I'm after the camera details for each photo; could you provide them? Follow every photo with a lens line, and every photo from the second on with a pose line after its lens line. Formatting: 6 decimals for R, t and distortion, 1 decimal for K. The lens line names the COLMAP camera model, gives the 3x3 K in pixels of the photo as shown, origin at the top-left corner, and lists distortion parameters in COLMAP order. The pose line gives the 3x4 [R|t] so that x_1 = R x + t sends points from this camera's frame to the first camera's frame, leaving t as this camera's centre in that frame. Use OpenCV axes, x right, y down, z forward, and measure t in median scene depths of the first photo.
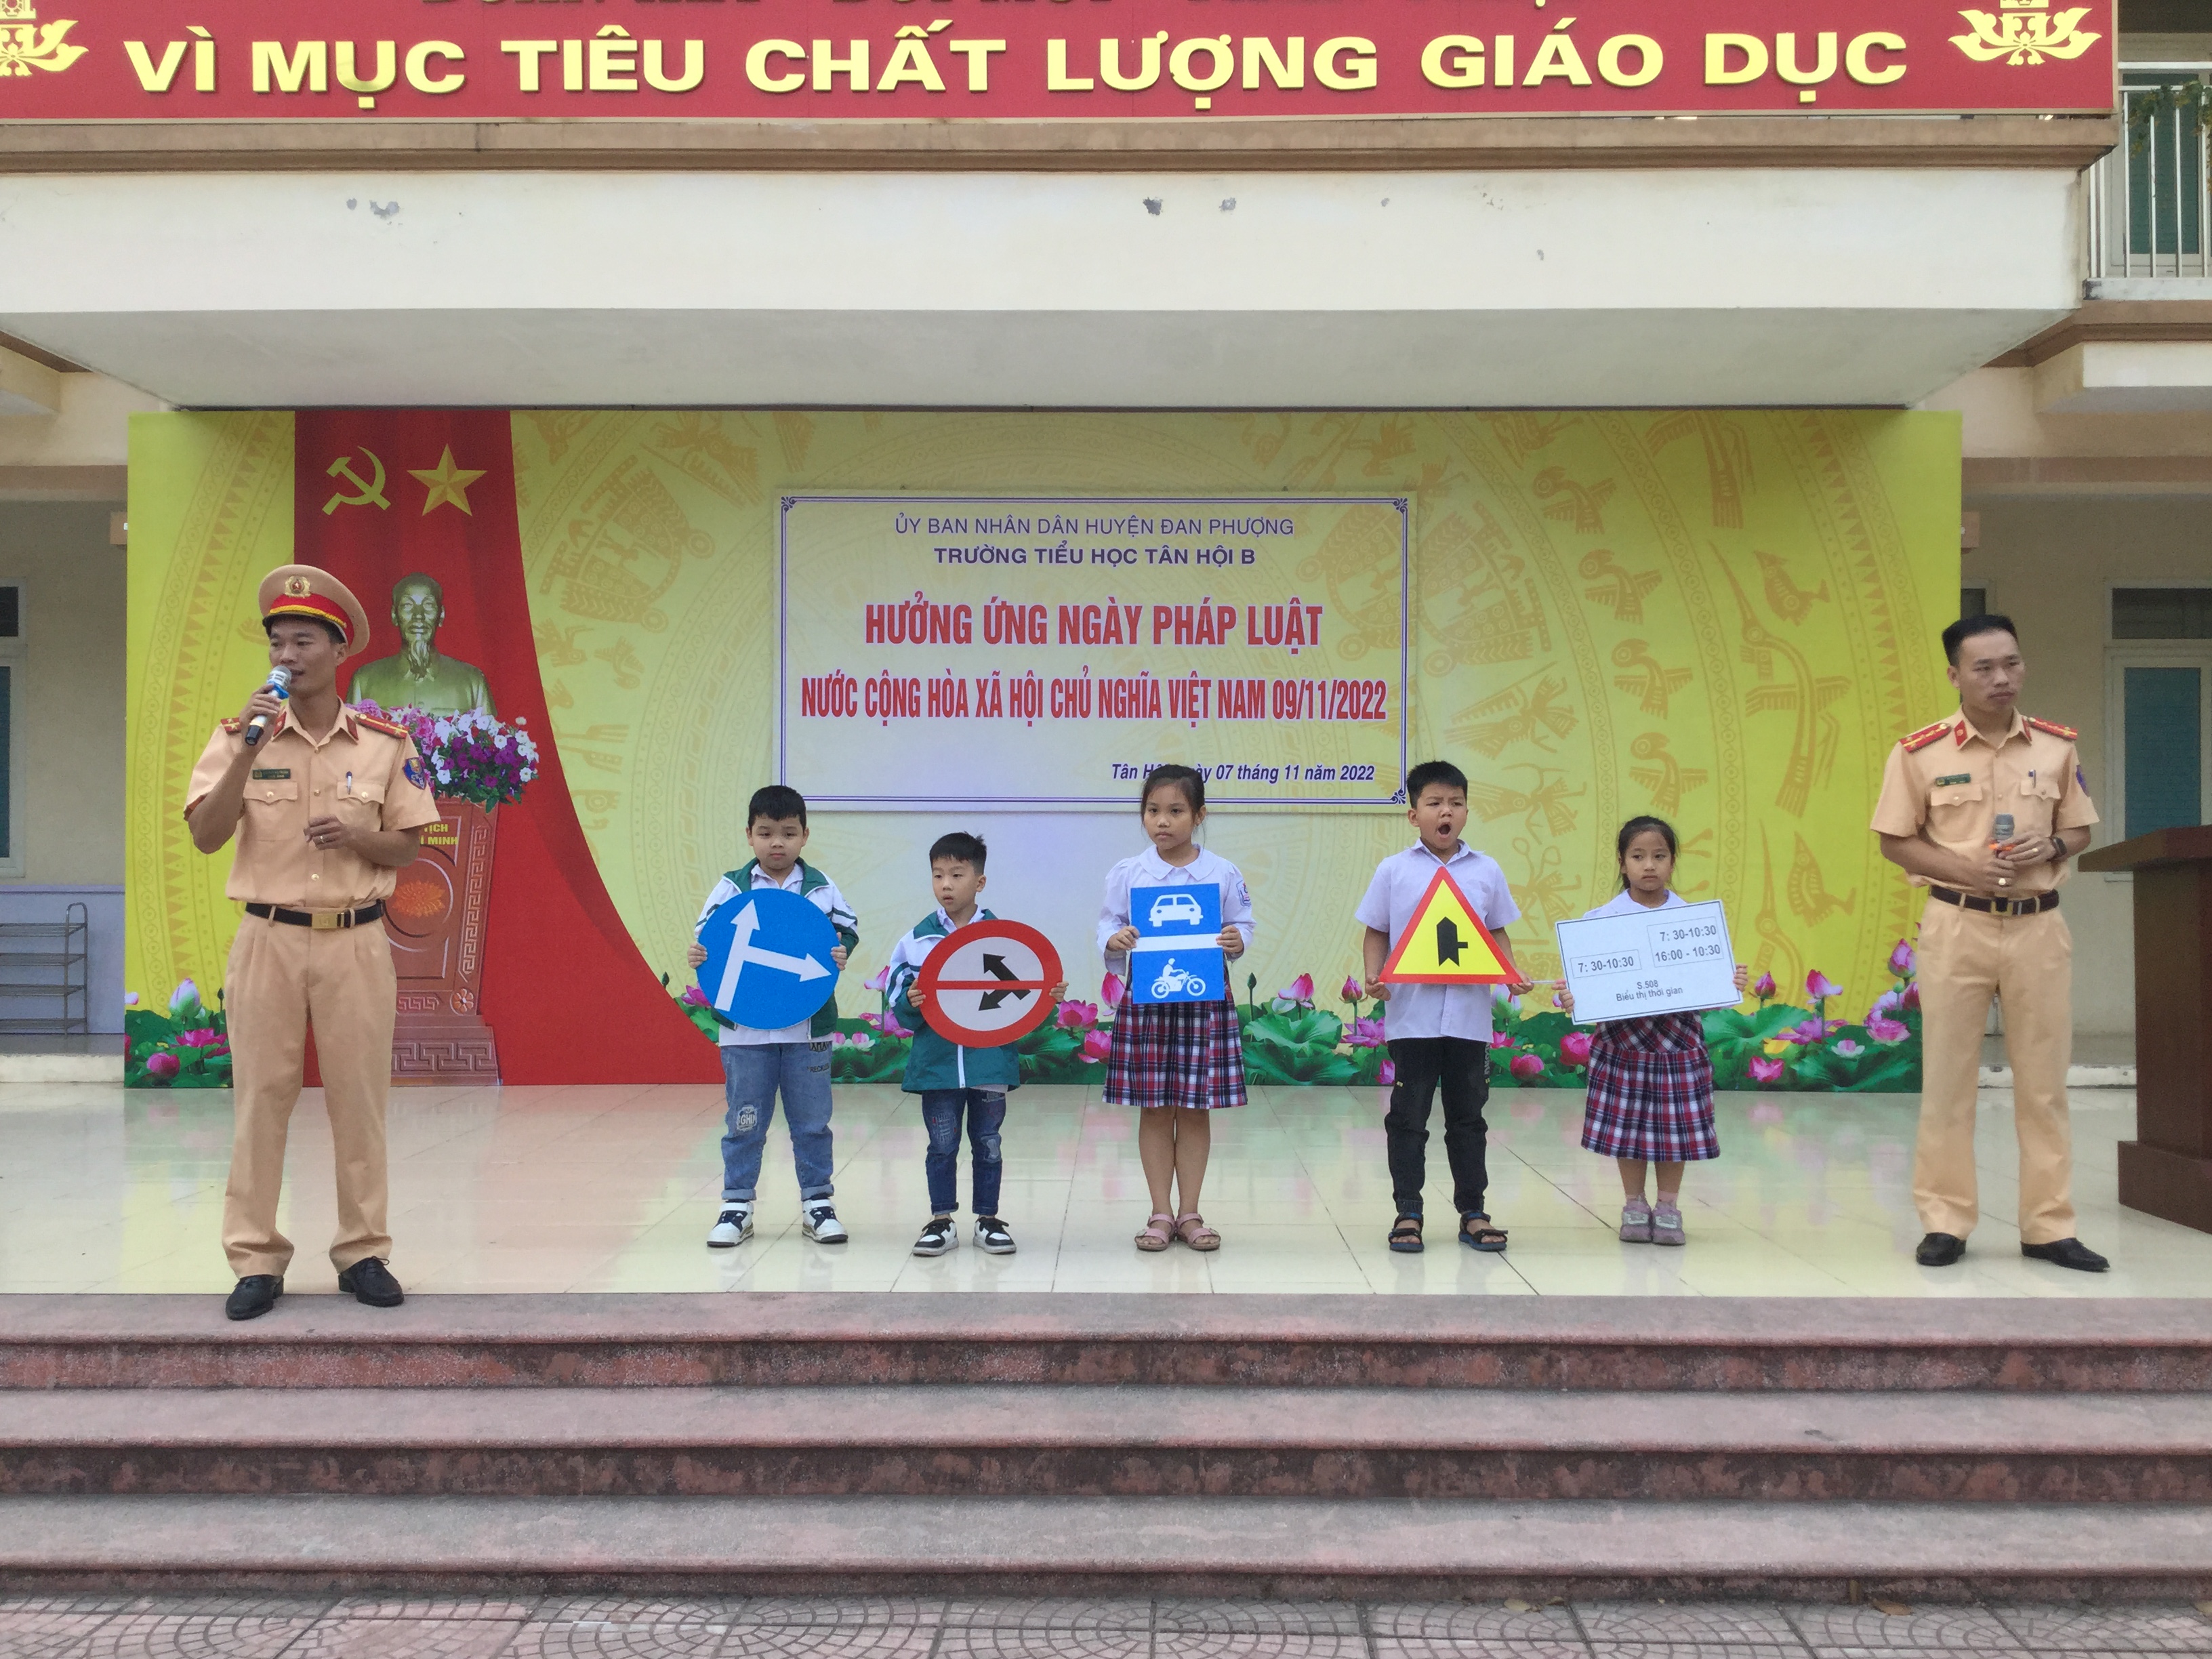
lens RADIAL K [[1962.2, 0, 1110.3], [0, 1962.2, 830.8], [0, 0, 1]] dist [0.107588, -0.199135]
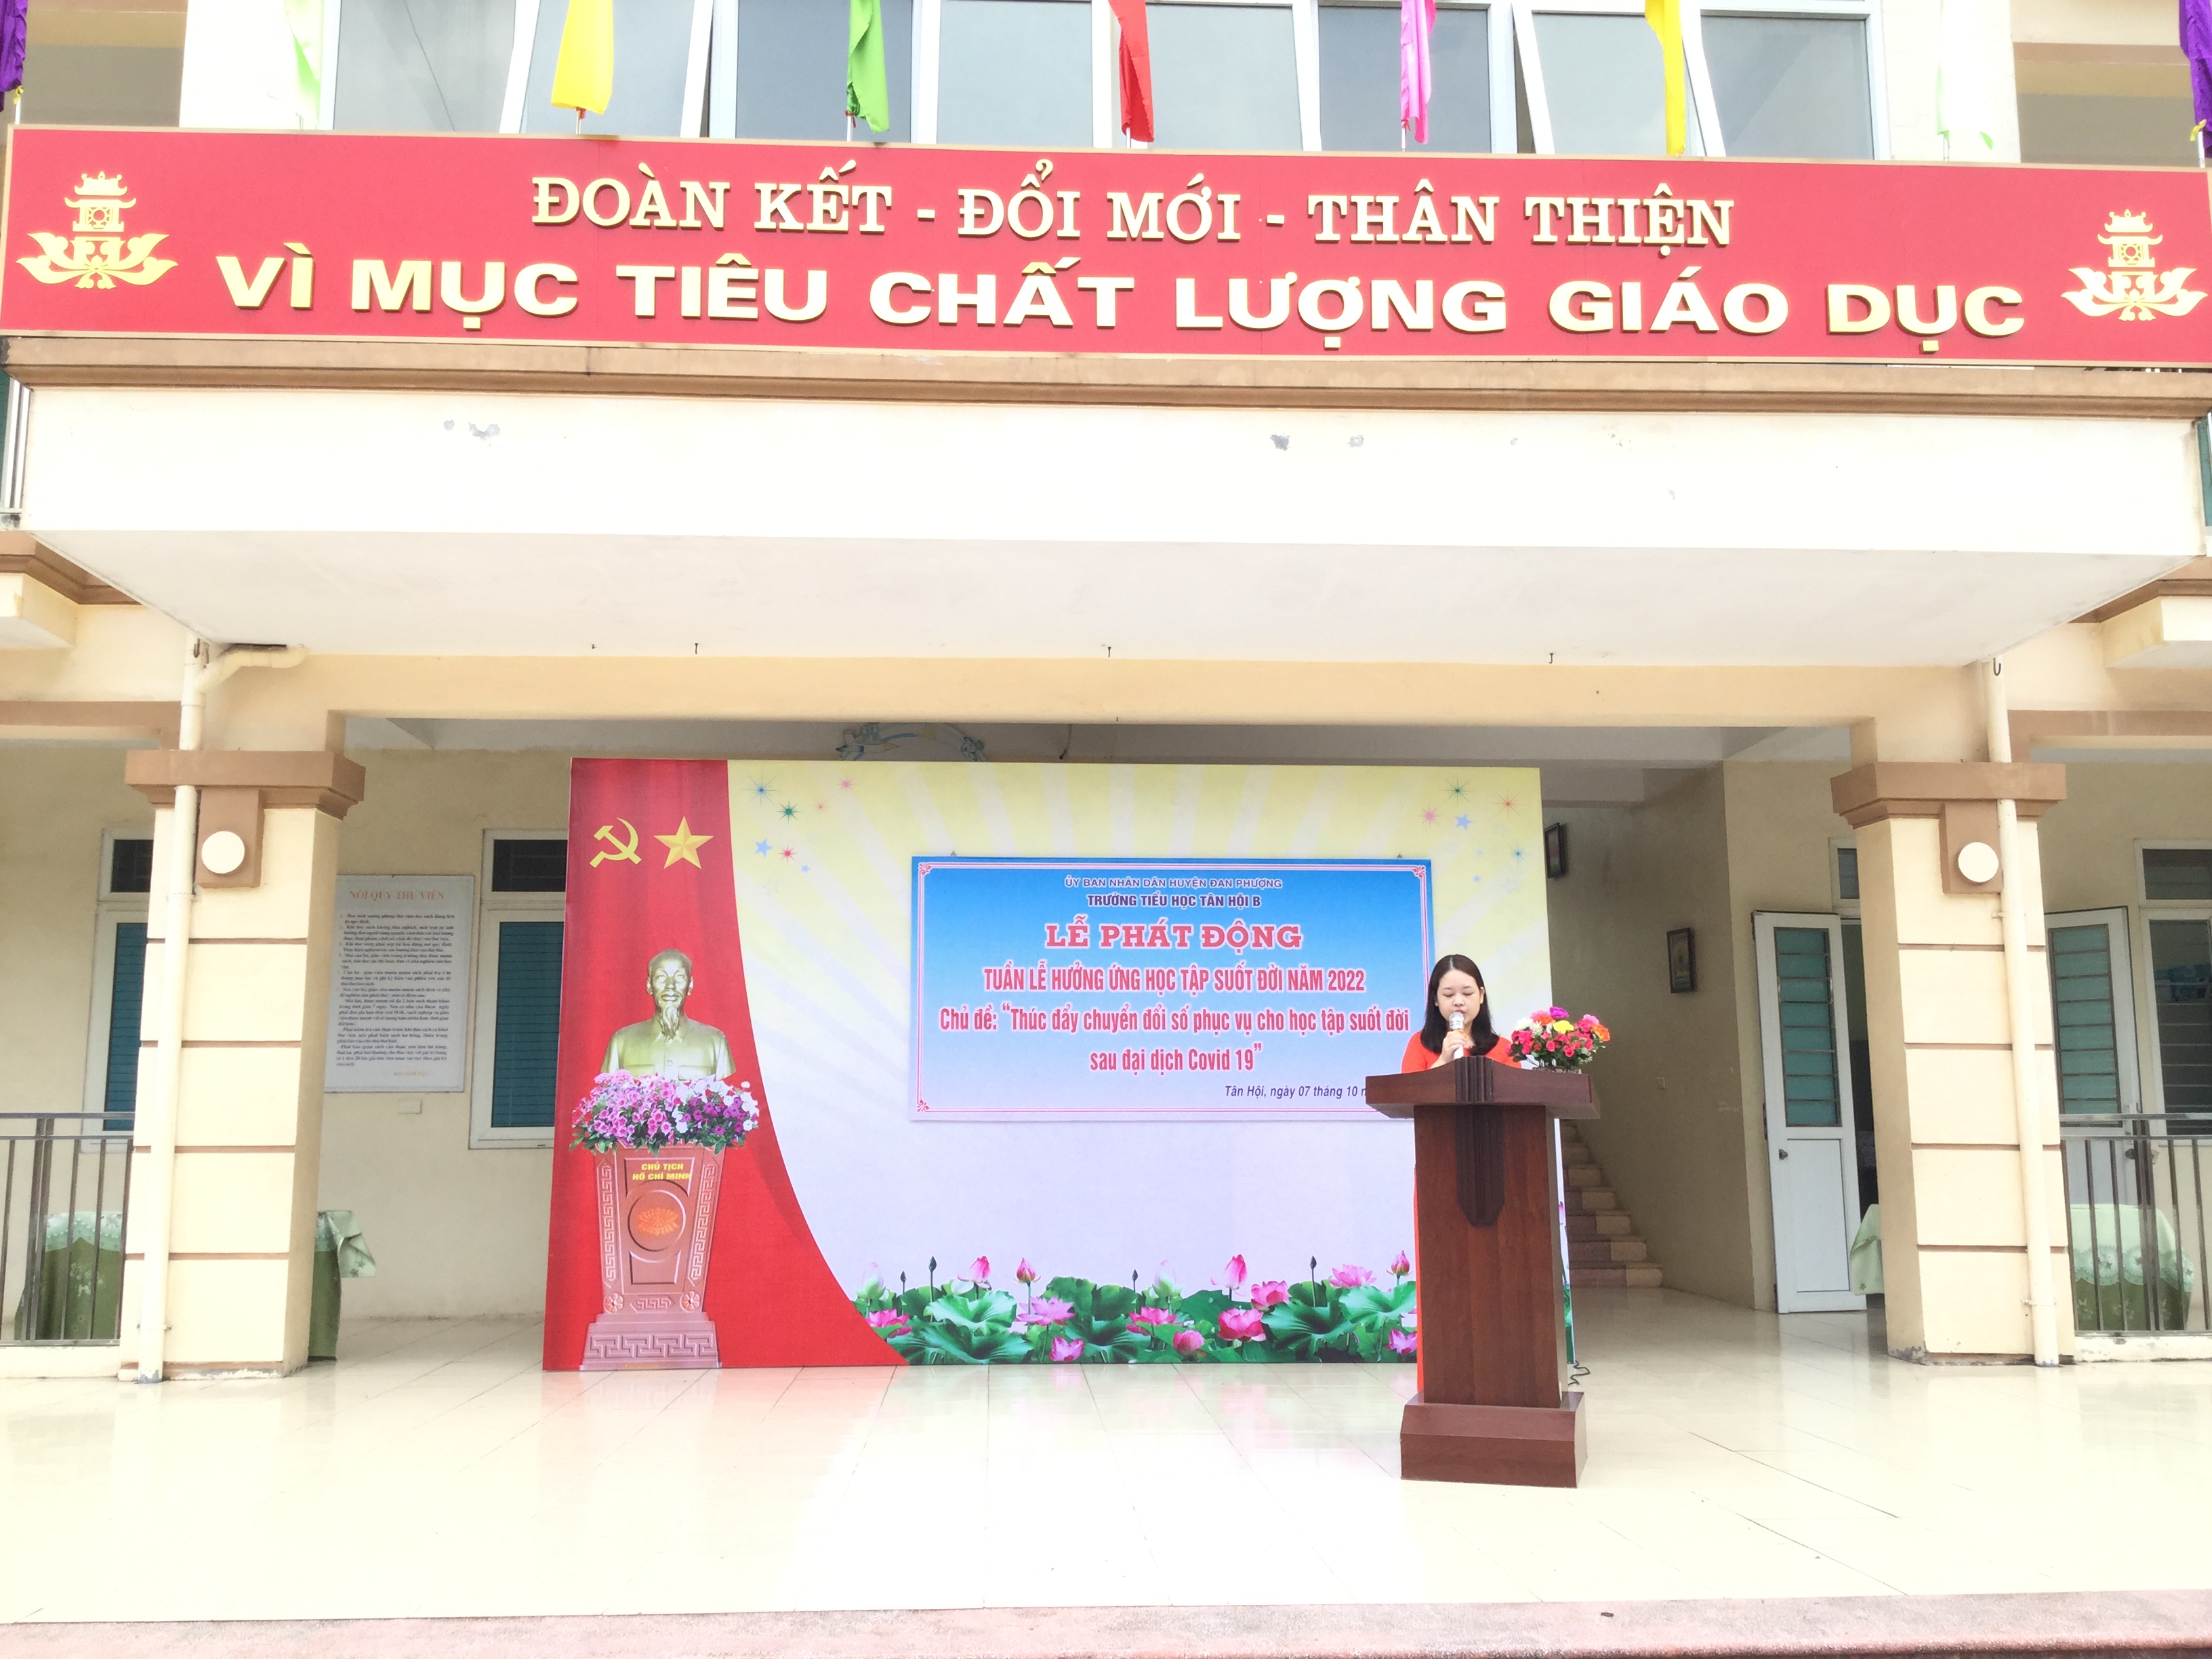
lens RADIAL K [[1962.2, 0, 1094.6], [0, 1962.2, 837.2], [0, 0, 1]] dist [0.107588, -0.199135]
pose [[0.998076, 0.005153, 0.061784, -0.131608], [0.003499, 0.990271, -0.139110, 0.014929], [-0.061900, 0.139058, 0.988348, 0.066786]]
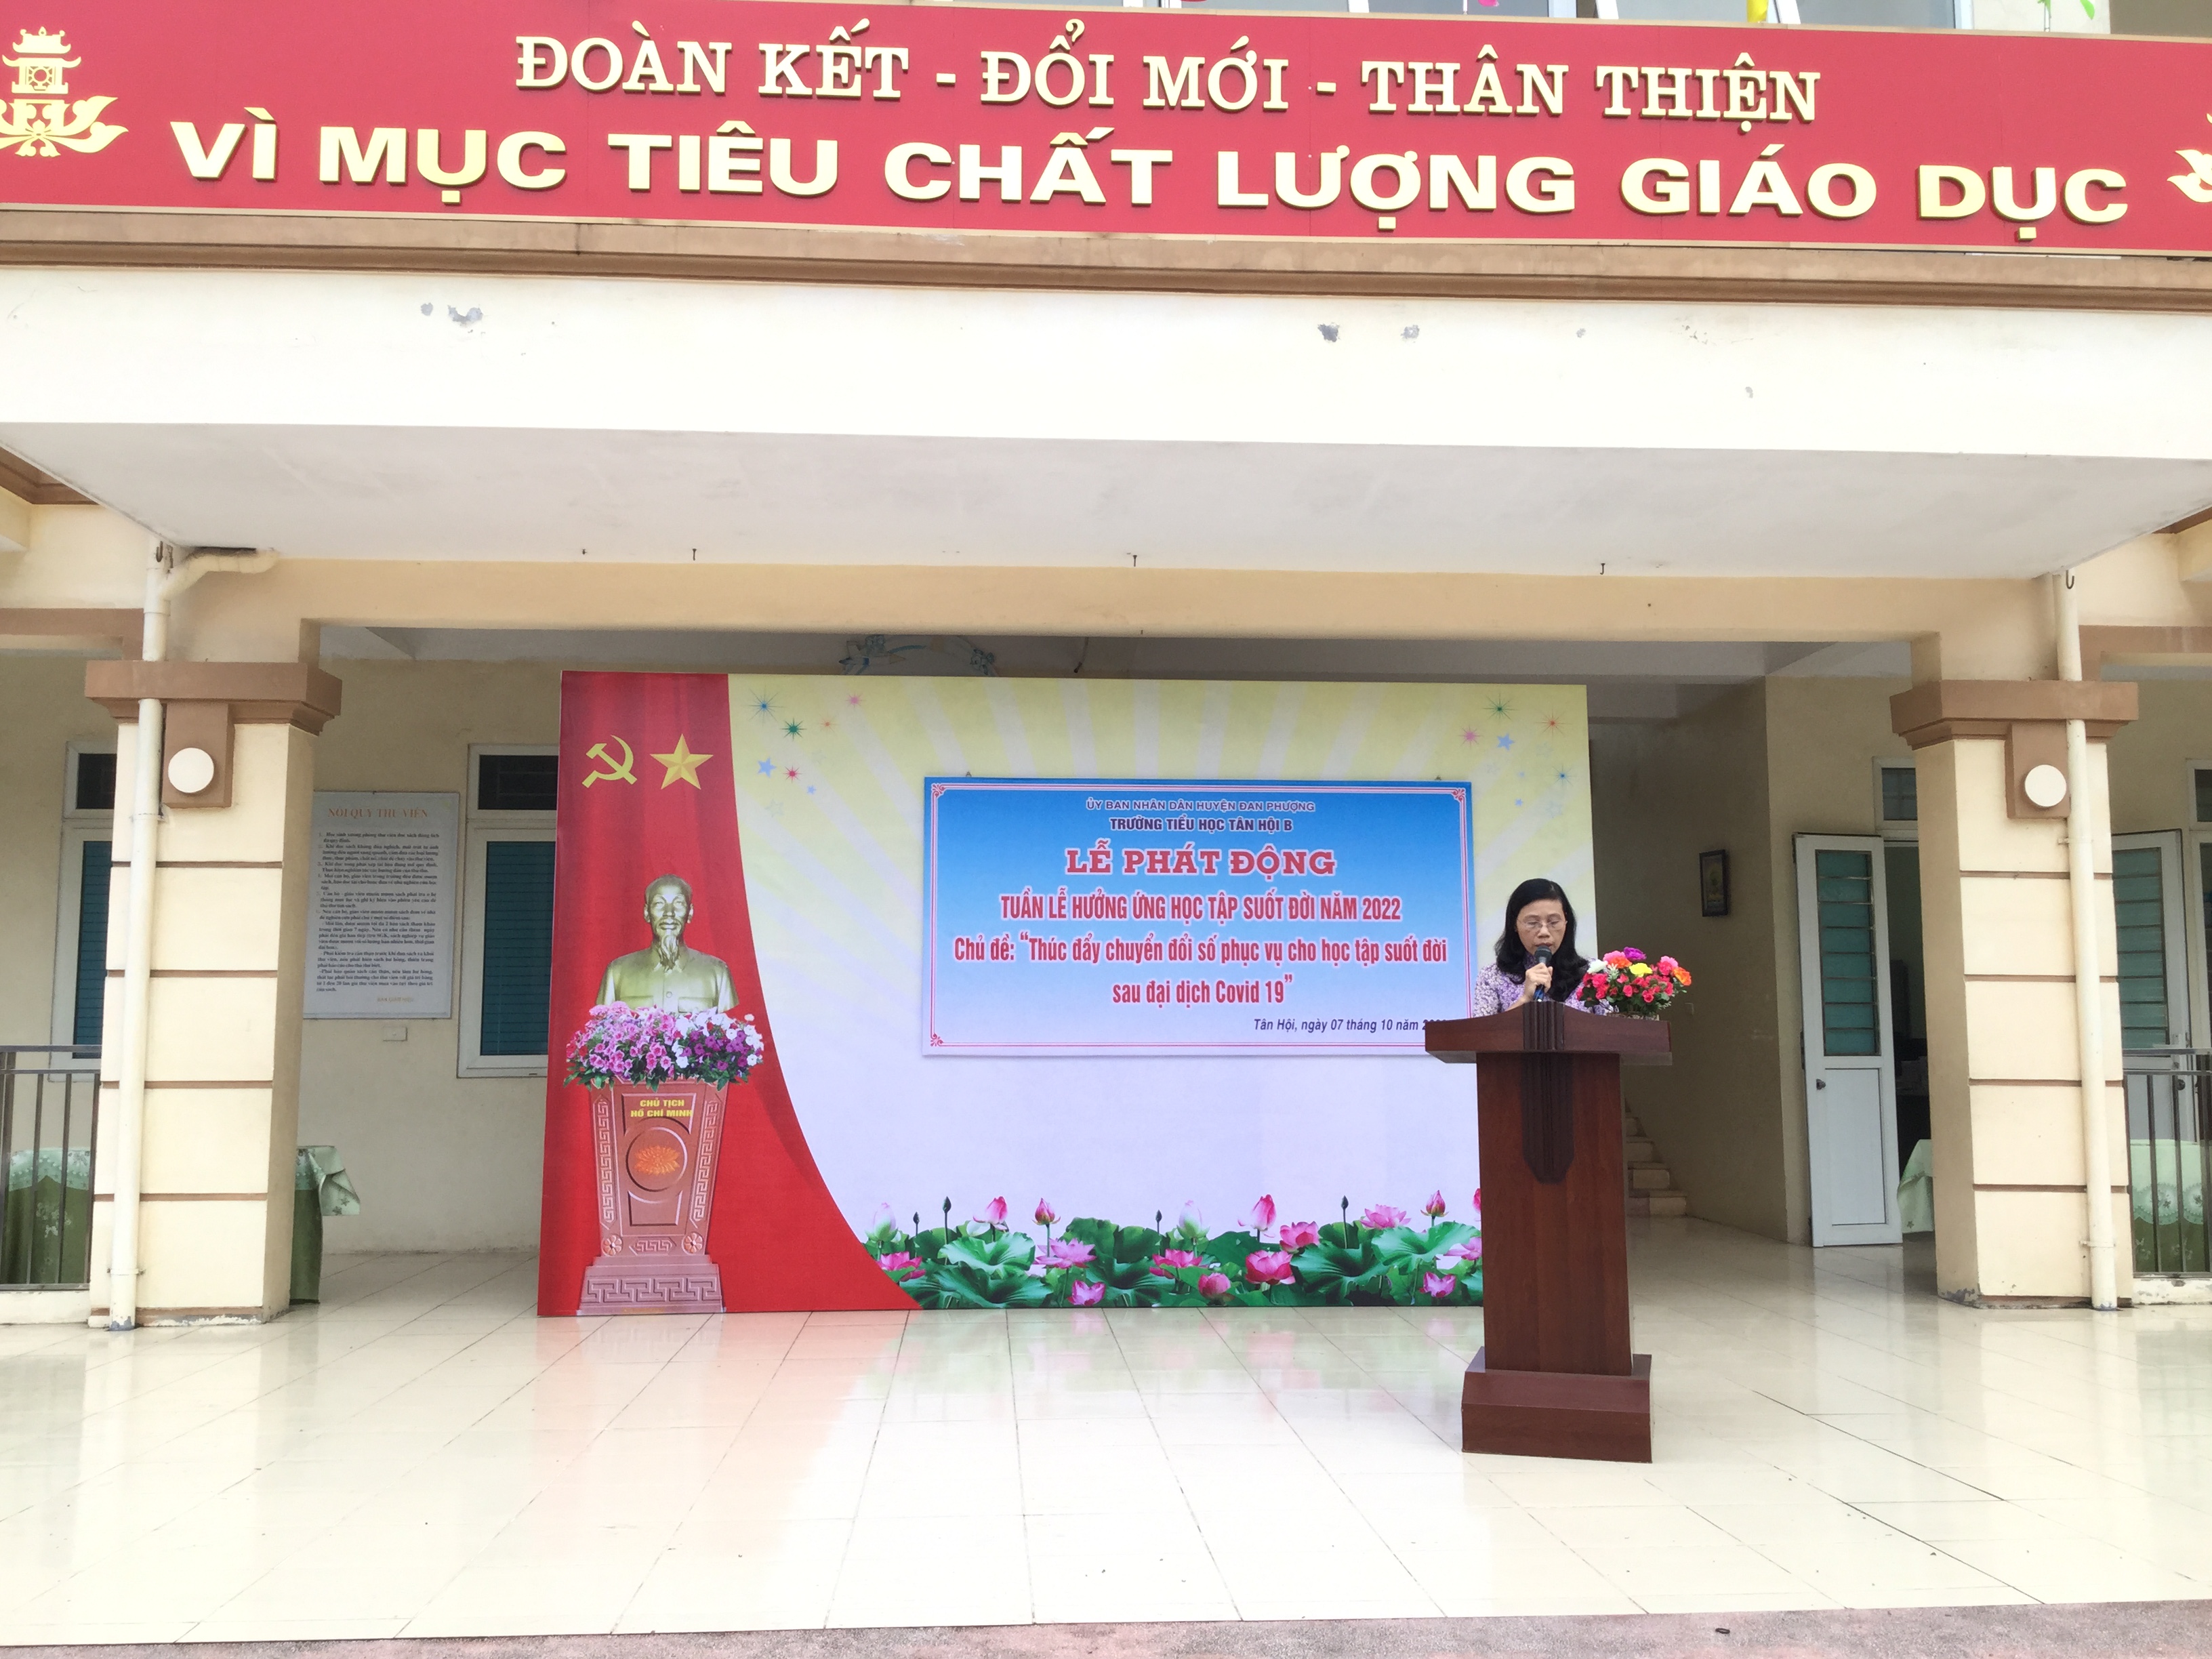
lens RADIAL K [[1962.2, 0, 1104.3], [0, 1962.2, 828.5], [0, 0, 1]] dist [0.107588, -0.199135]
pose [[0.997274, 0.005464, 0.073580, -0.148554], [0.001709, 0.995277, -0.097062, -0.001079], [-0.073763, 0.096923, 0.992555, 0.131287]]
